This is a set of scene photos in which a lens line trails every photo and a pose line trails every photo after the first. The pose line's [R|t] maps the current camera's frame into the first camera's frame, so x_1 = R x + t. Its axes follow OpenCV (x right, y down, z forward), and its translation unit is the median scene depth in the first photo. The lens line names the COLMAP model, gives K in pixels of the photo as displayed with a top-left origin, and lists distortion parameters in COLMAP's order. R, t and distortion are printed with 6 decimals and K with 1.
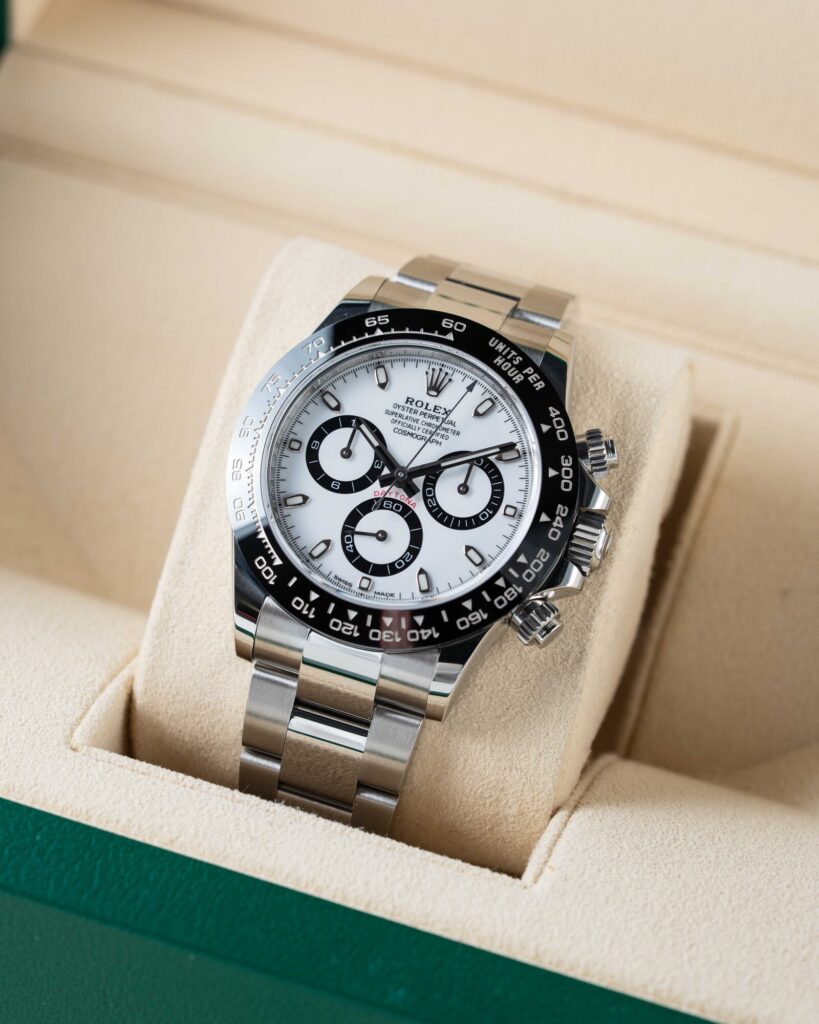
lens RADIAL K [[4951.3, 0, 408.1], [0, 4951.3, 511.2], [0, 0, 1]] dist [-0.196264, 0.000000]
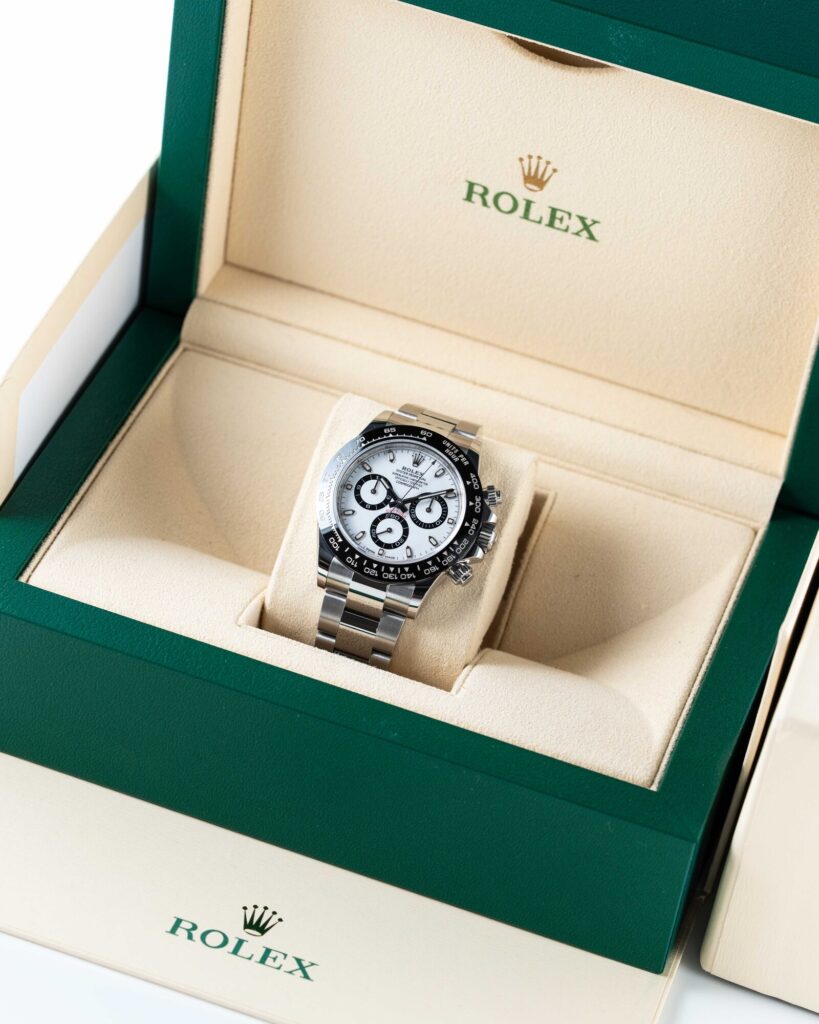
lens RADIAL K [[4951.3, 0, 409.7], [0, 4951.3, 512.1], [0, 0, 1]] dist [-0.196264, 0.000000]
pose [[0.997942, 0.042001, 0.048461, -0.098810], [-0.038429, 0.996633, -0.072432, 0.148984], [-0.051340, 0.070421, 0.996195, -1.101164]]
